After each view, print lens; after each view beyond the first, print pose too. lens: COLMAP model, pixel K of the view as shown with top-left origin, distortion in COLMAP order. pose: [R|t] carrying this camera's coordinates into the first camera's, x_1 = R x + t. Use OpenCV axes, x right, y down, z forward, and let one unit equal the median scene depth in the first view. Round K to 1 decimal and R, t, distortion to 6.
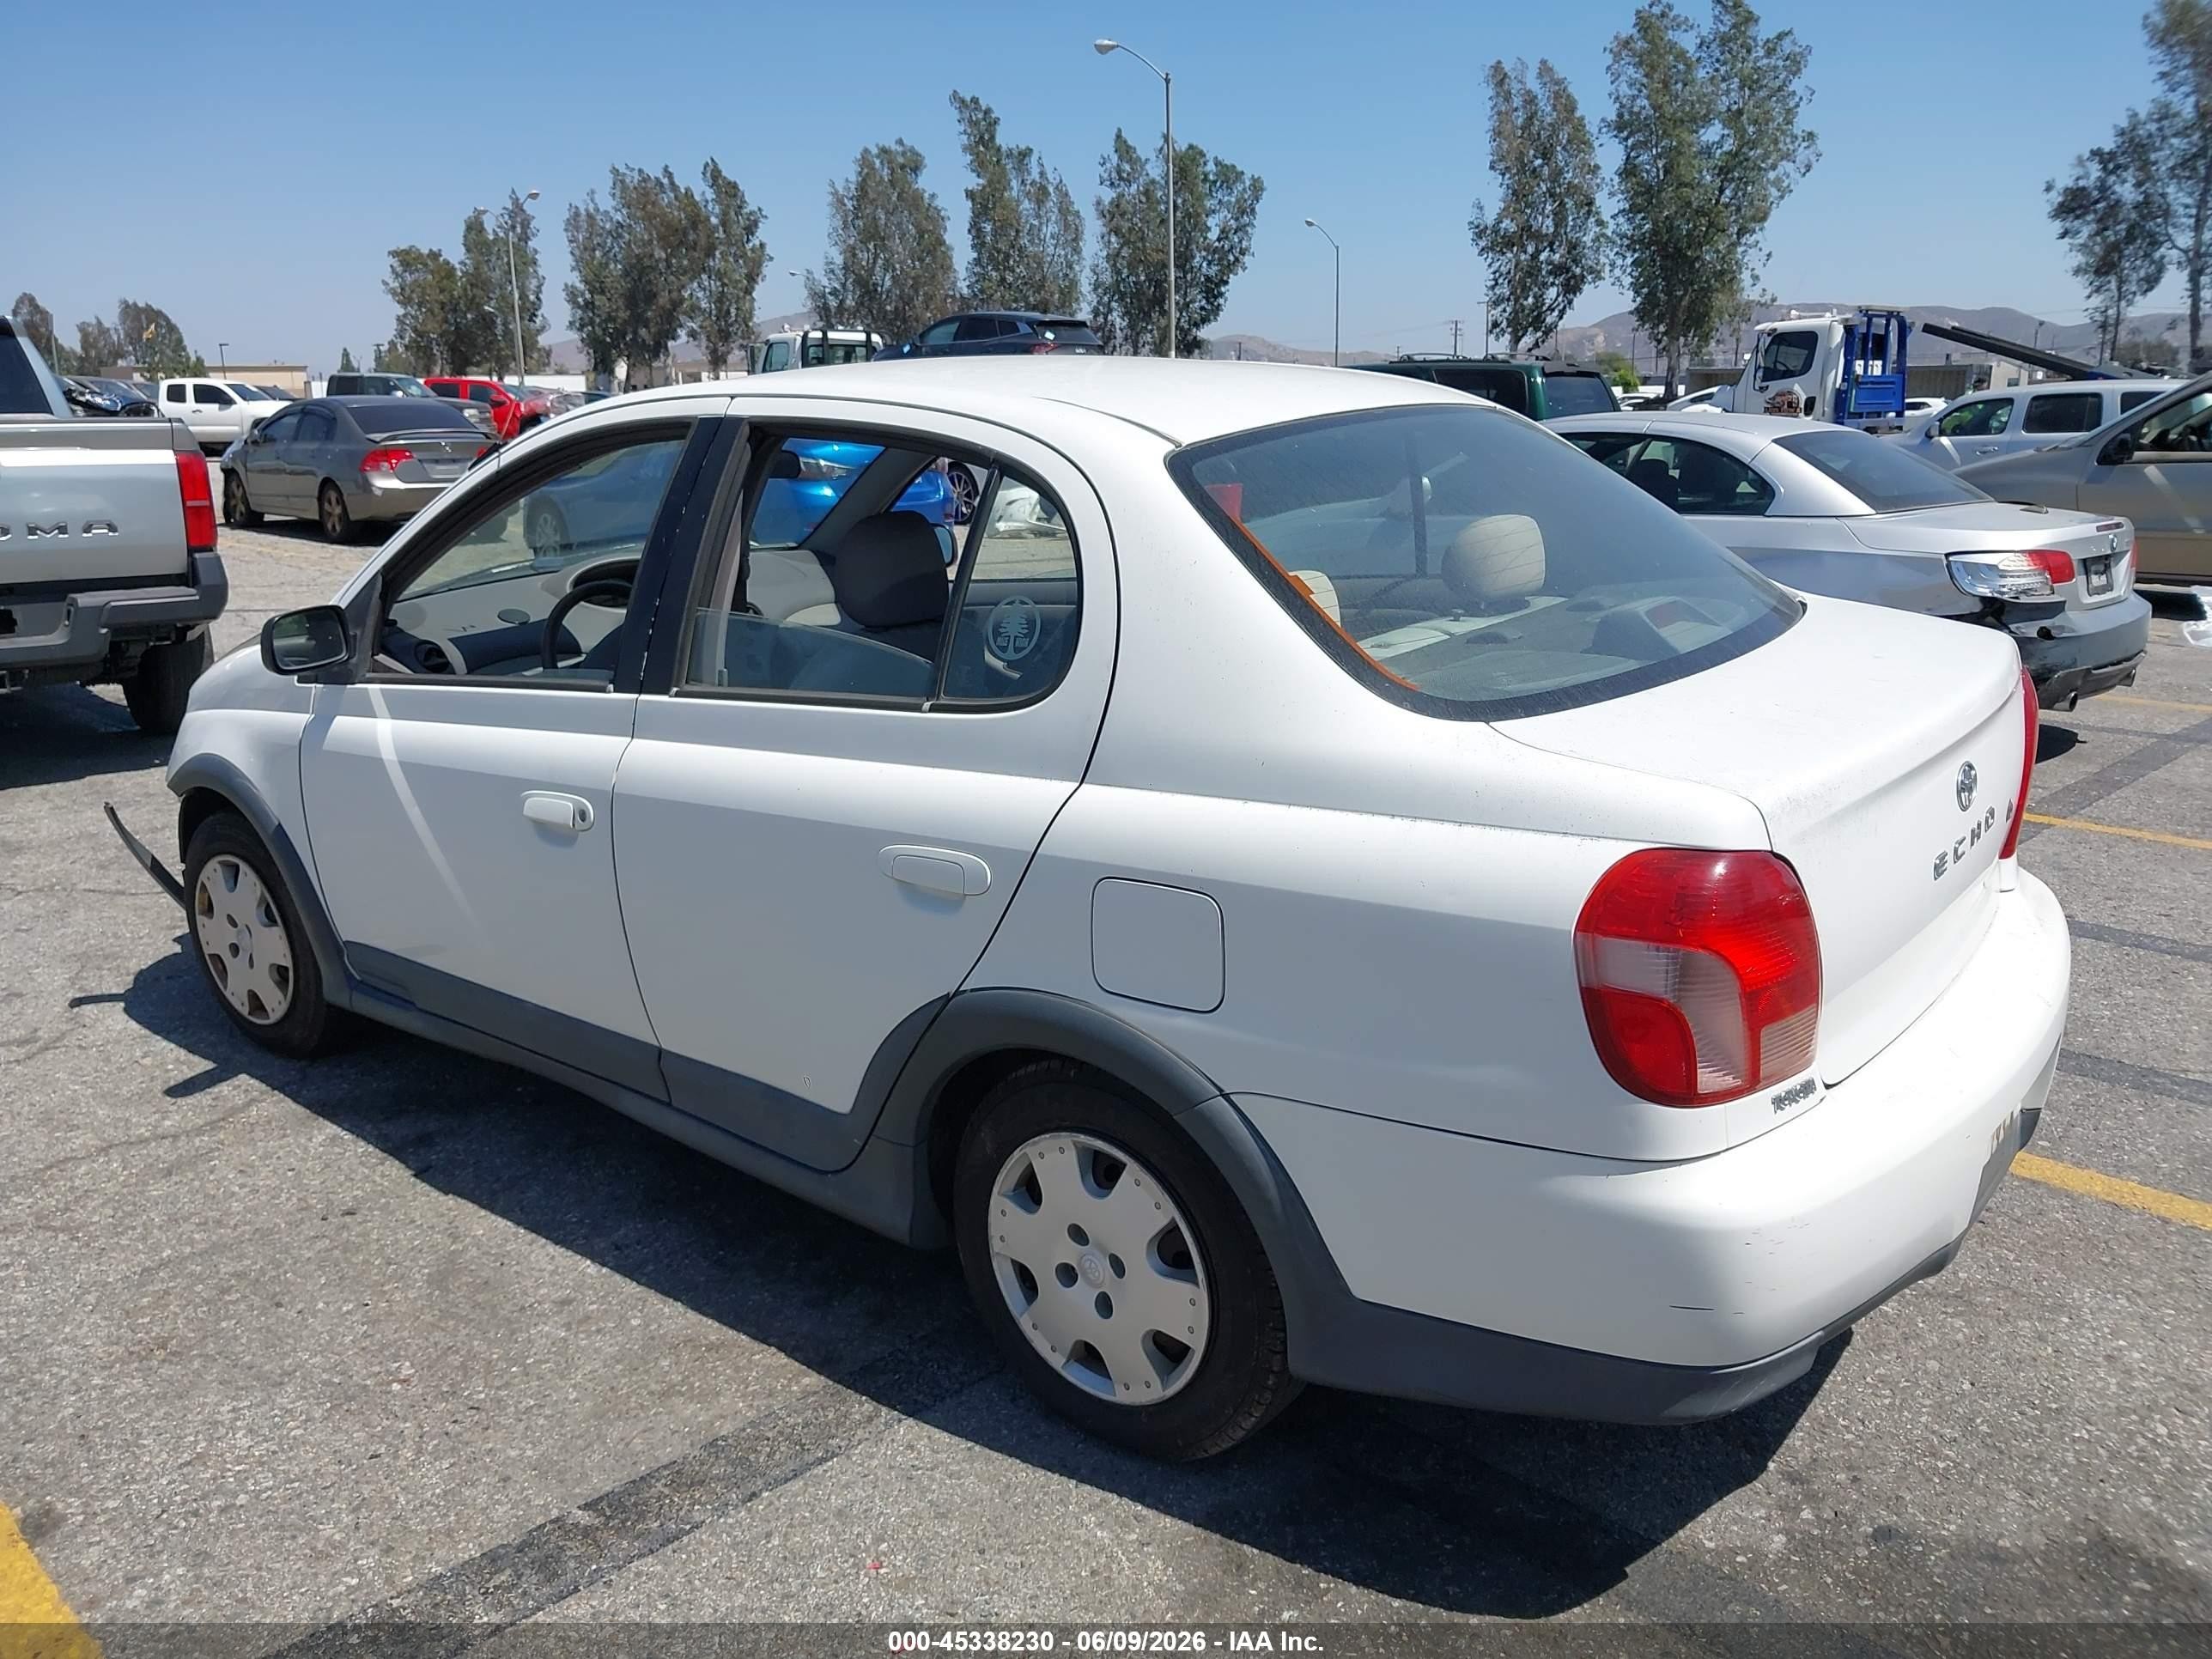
lens RADIAL K [[1878.0, 0, 1027.3], [0, 1878.0, 834.4], [0, 0, 1]] dist [0.023663, -0.025353]
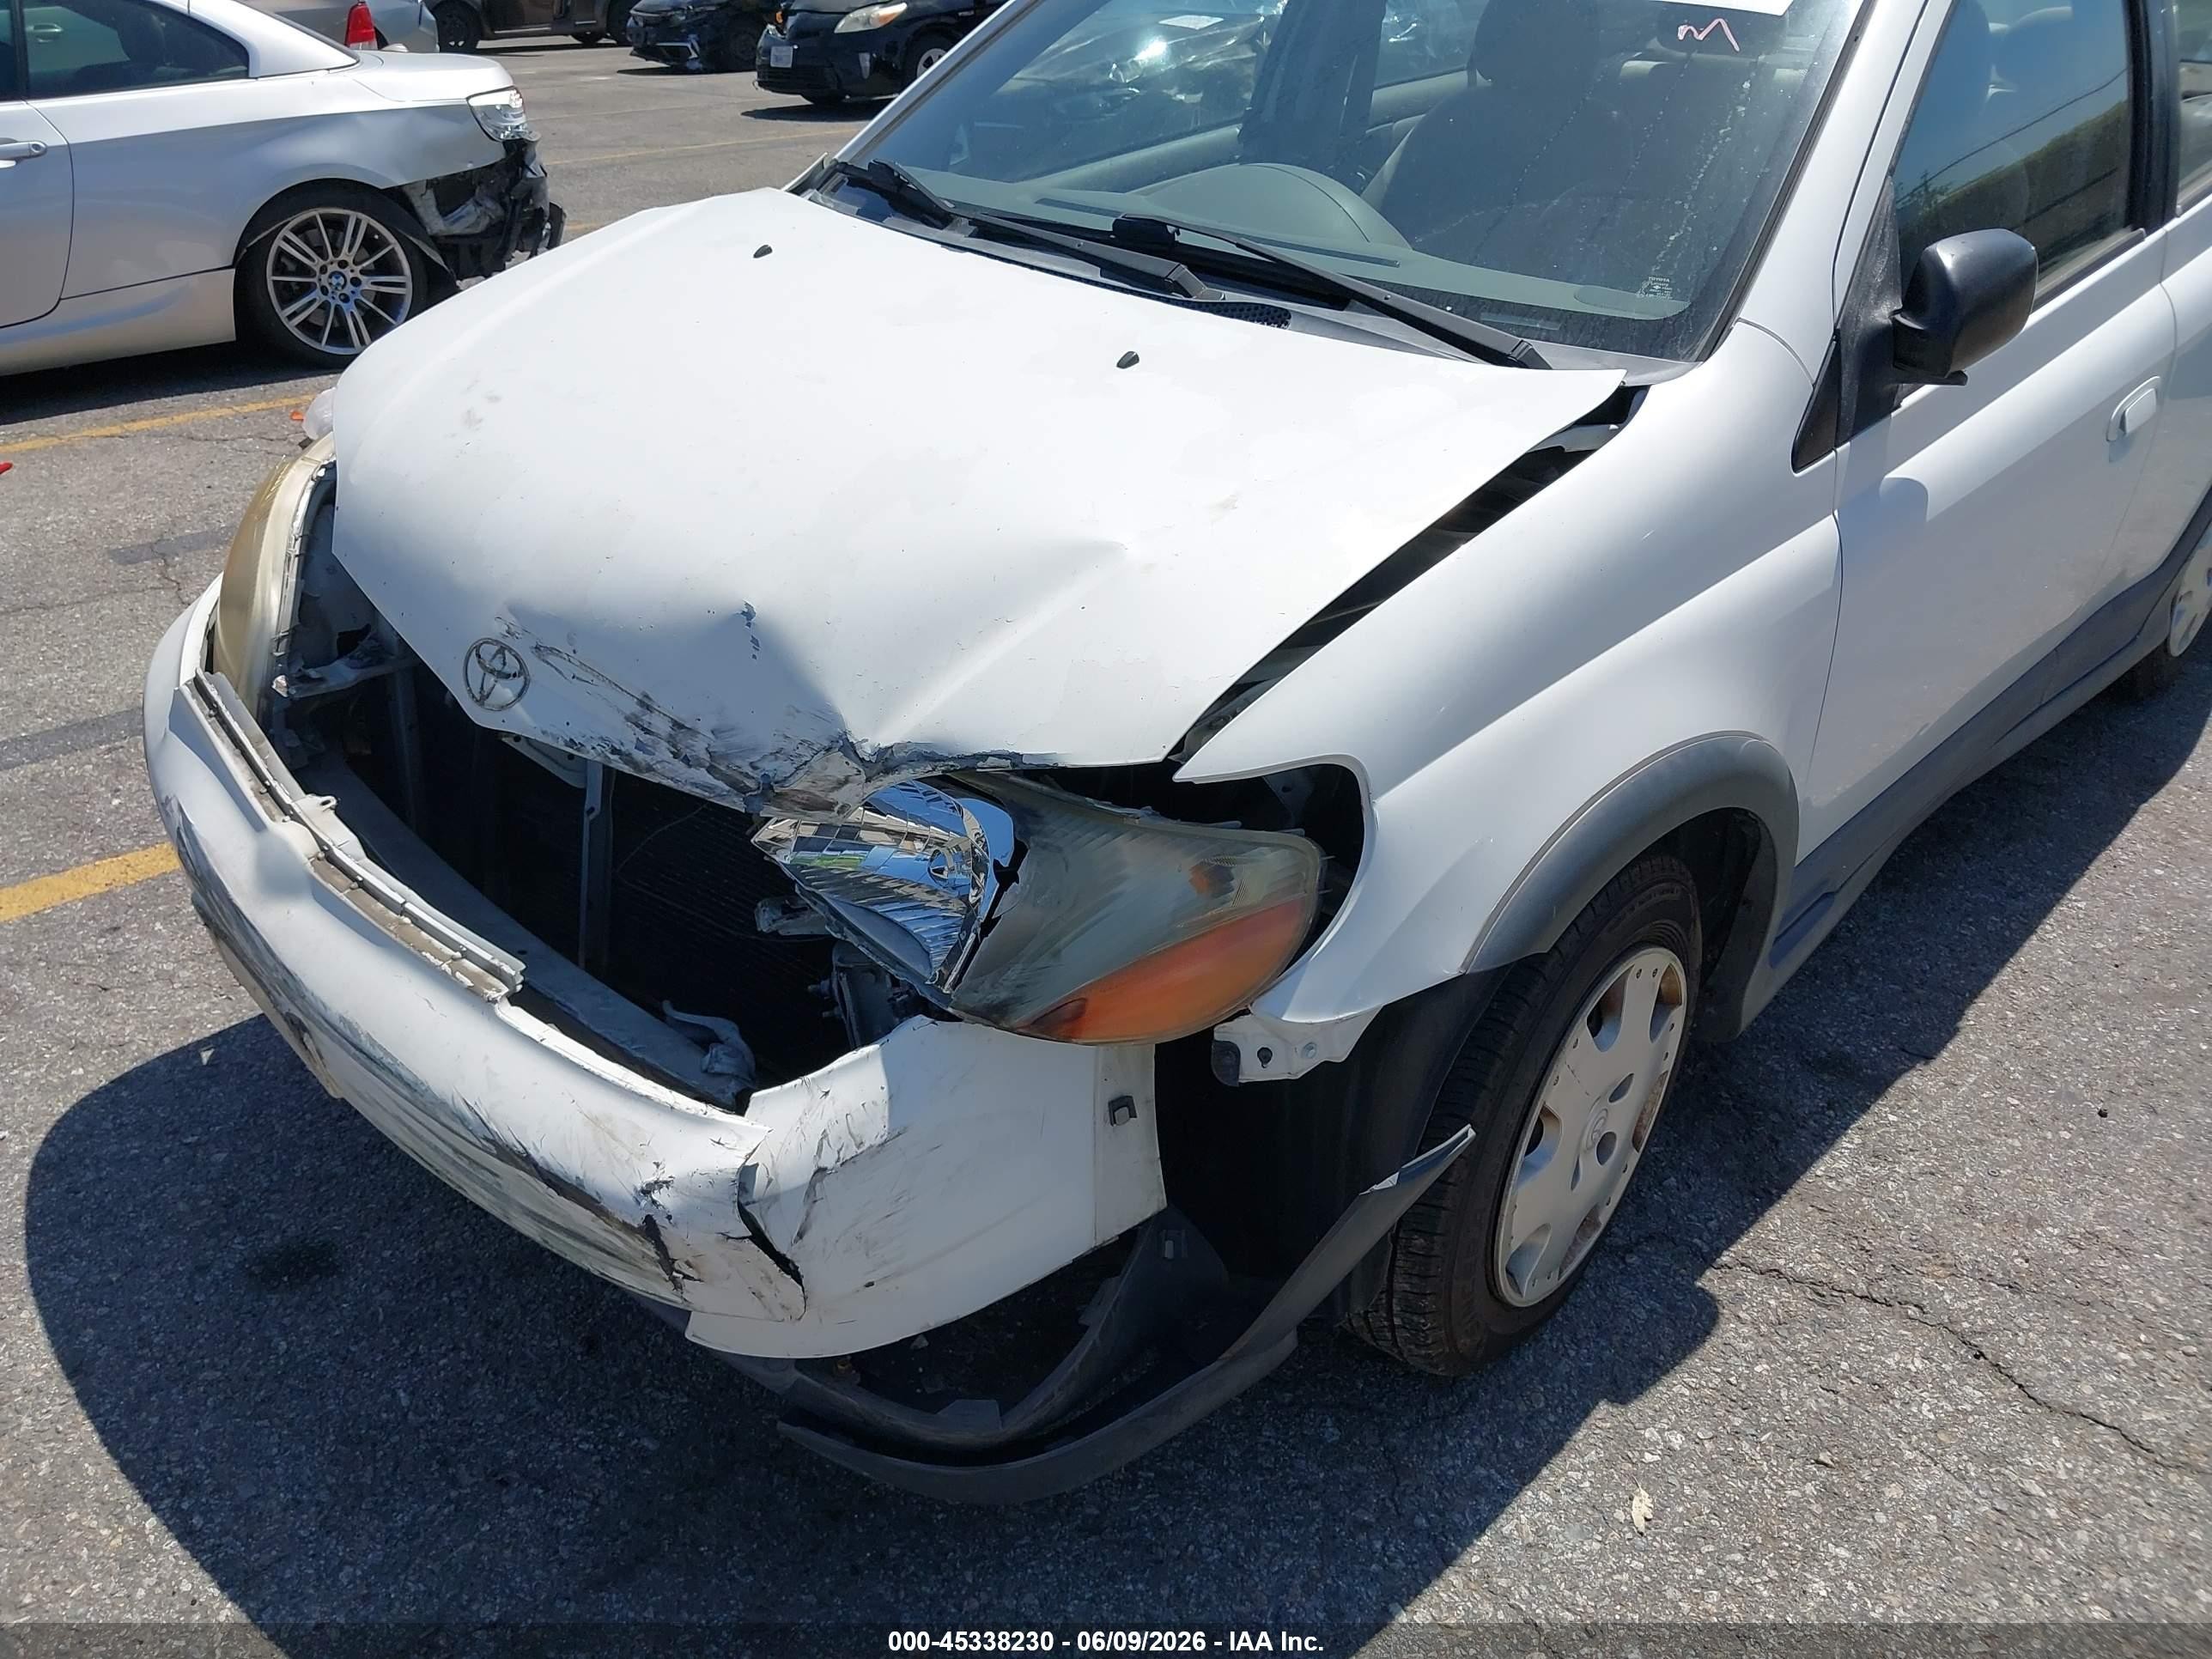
lens RADIAL K [[1815.3, 0, 1094.3], [0, 1815.3, 821.4], [0, 0, 1]] dist [0.005067, -0.005035]
pose [[0.002927, -0.446212, 0.894922, -0.183828], [0.249503, 0.866949, 0.431449, -0.054786], [-0.968369, 0.222023, 0.113869, 0.249079]]
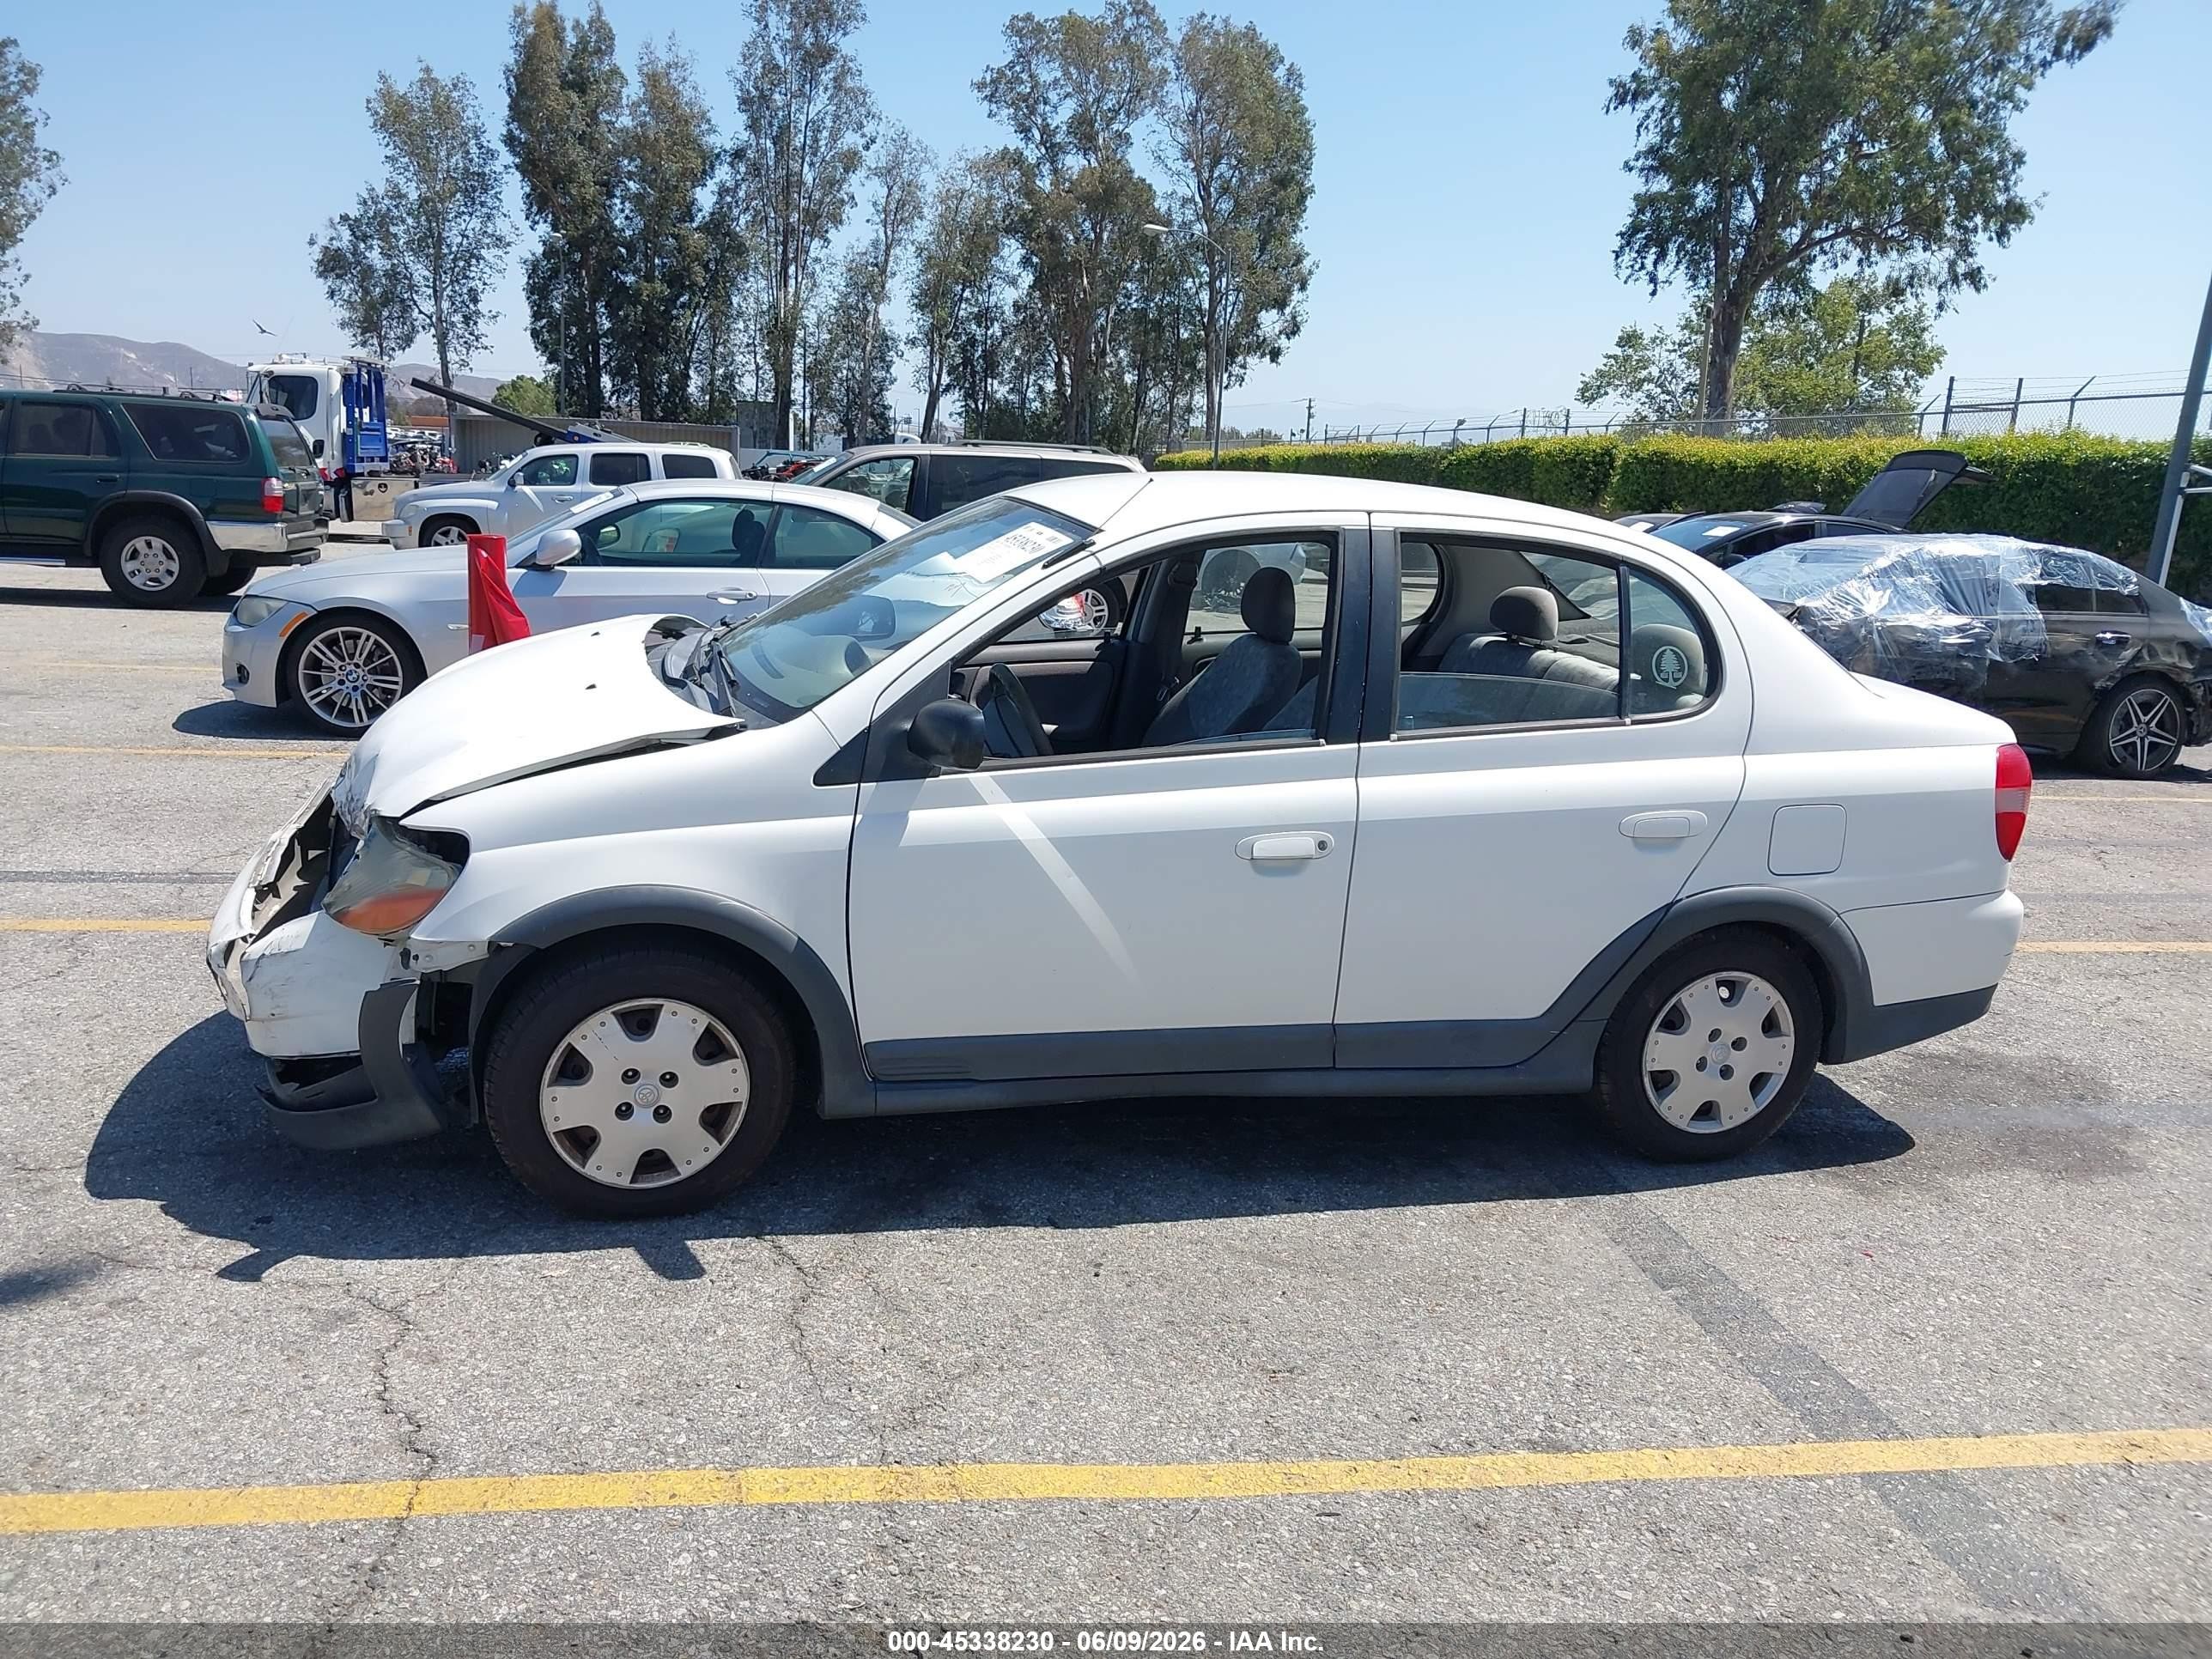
lens RADIAL K [[1878.0, 0, 1105.3], [0, 1878.0, 828.3], [0, 0, 1]] dist [0.023663, -0.025353]
pose [[0.549326, -0.132229, 0.825079, -0.237474], [0.145241, 0.987480, 0.061557, -0.021095], [-0.822889, 0.086020, 0.561654, 0.075074]]
